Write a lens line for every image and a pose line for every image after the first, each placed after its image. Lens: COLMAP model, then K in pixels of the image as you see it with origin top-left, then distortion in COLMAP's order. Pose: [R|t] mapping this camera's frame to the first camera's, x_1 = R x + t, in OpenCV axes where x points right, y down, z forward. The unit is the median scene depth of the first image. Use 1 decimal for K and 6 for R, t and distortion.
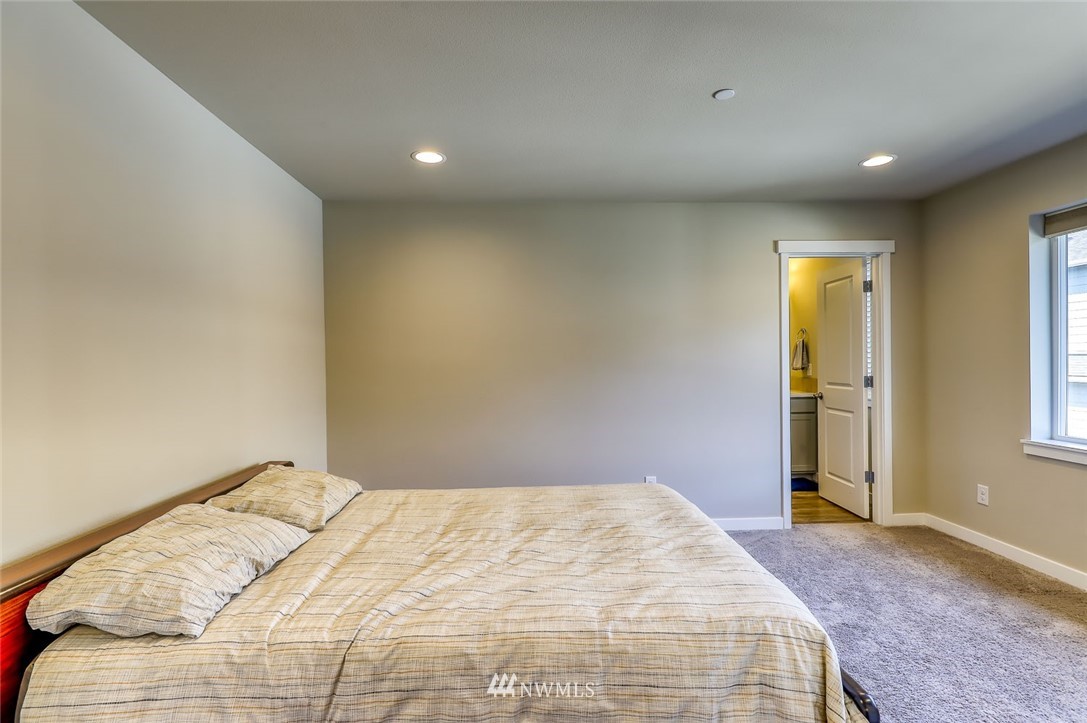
lens RADIAL K [[524.2, 0, 538.9], [0, 524.2, 361.1], [0, 0, 1]] dist [0.000953, -0.002703]
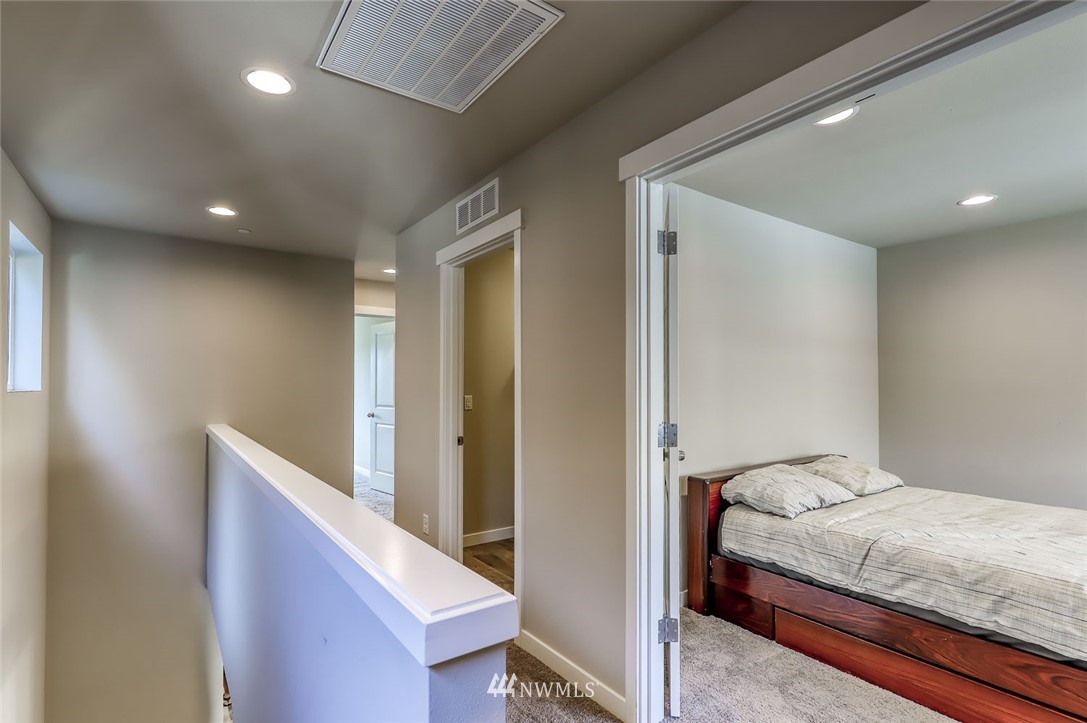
lens RADIAL K [[524.2, 0, 531.7], [0, 524.2, 381.2], [0, 0, 1]] dist [0.000953, -0.002703]
pose [[0.543428, 0.001493, -0.839455, 0.505780], [-0.004118, 0.999991, -0.000887, -0.001167], [0.839446, 0.003939, 0.543429, -0.953782]]
